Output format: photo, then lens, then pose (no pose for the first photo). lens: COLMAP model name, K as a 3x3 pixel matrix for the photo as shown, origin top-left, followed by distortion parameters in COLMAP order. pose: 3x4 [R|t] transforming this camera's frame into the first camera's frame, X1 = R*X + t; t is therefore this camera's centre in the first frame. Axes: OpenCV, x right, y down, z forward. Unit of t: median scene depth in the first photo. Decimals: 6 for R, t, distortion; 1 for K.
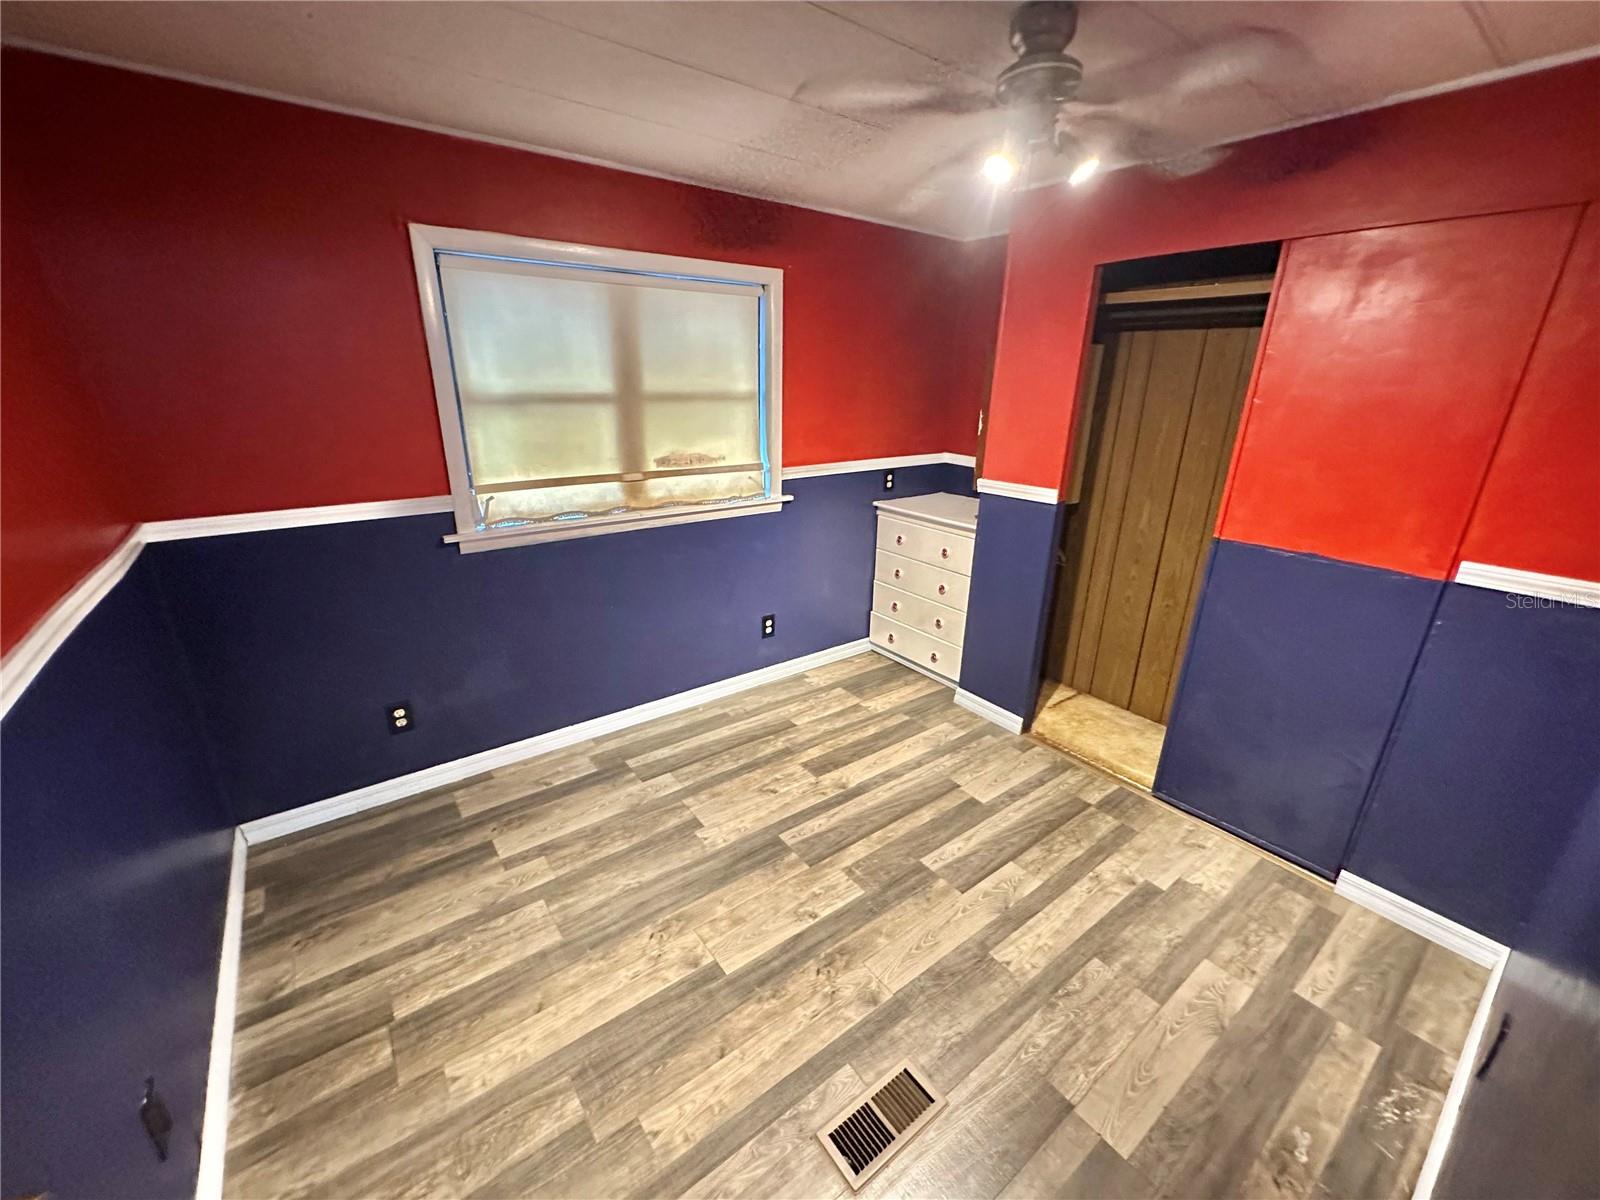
lens RADIAL K [[641.5, 0, 799.9], [0, 641.5, 600.8], [0, 0, 1]] dist [-0.002400, 0.001045]
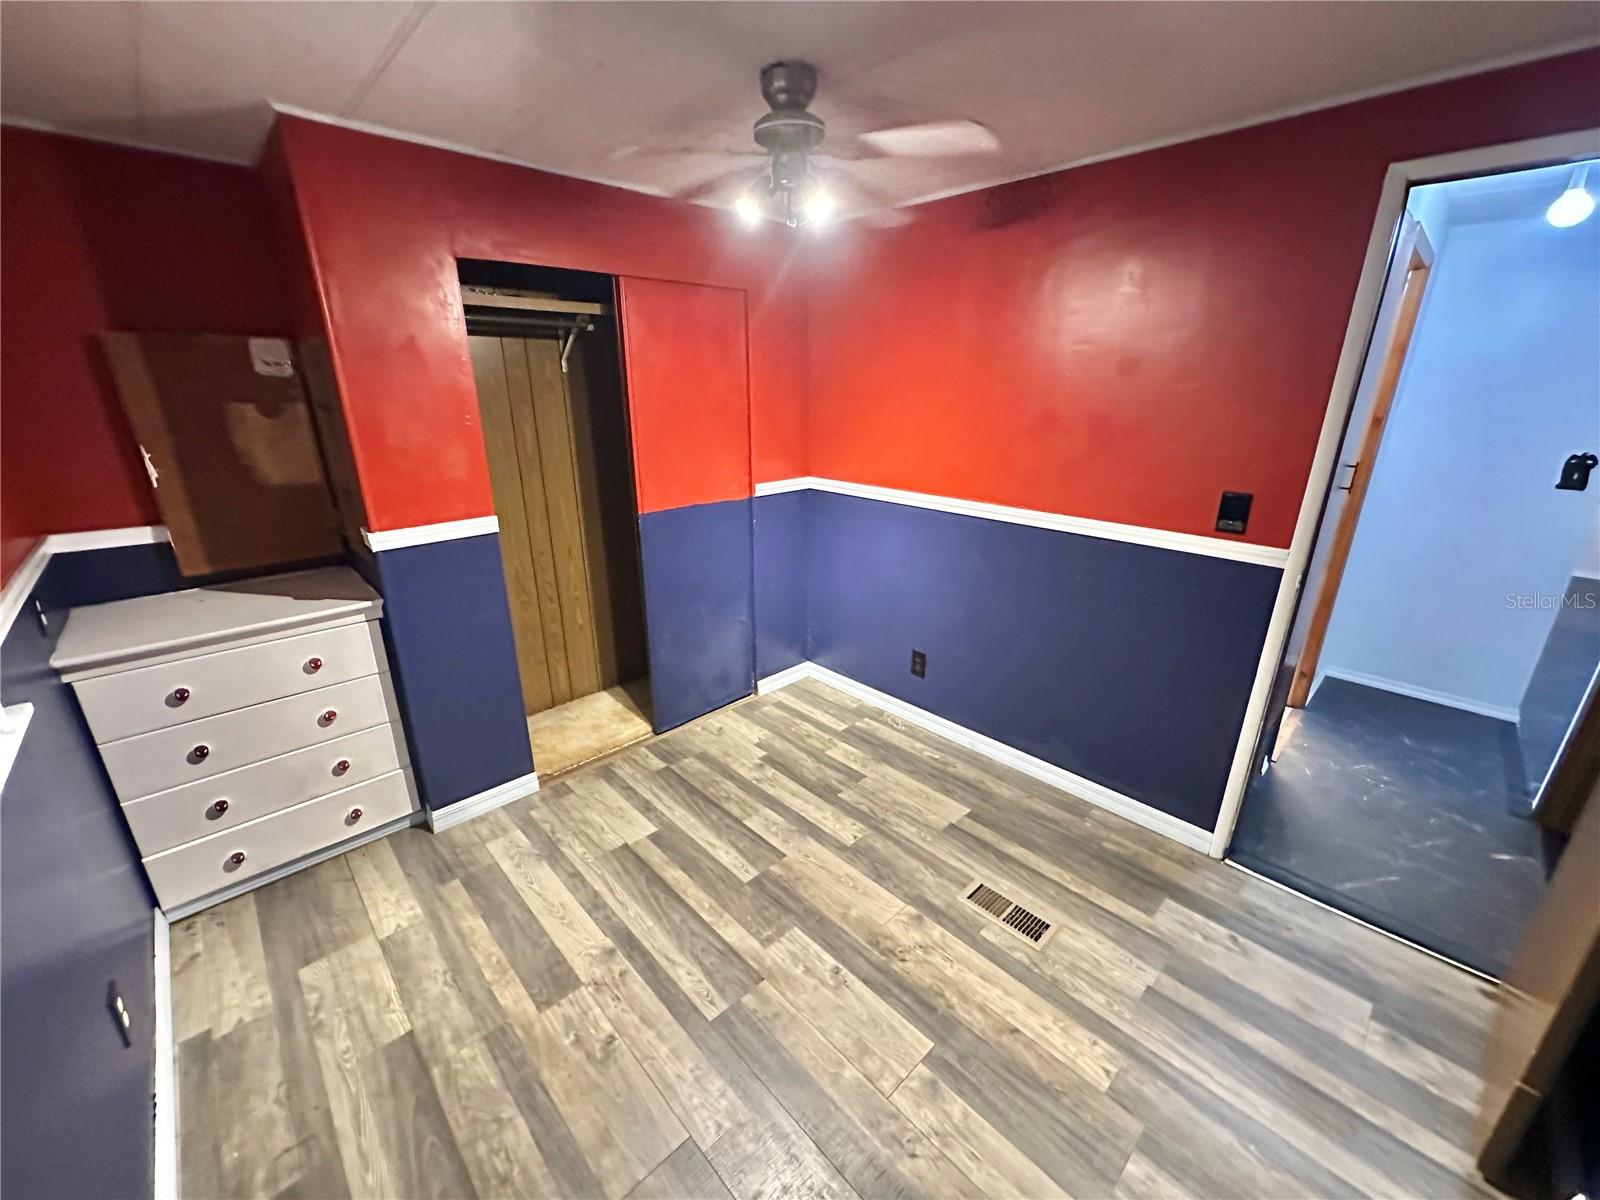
lens RADIAL K [[641.5, 0, 800.5], [0, 641.5, 600.1], [0, 0, 1]] dist [-0.002400, 0.001045]
pose [[-0.113657, -0.338085, 0.934227, -0.637159], [0.329339, 0.874334, 0.356477, -0.316065], [-0.937346, 0.348194, 0.011970, 0.821728]]
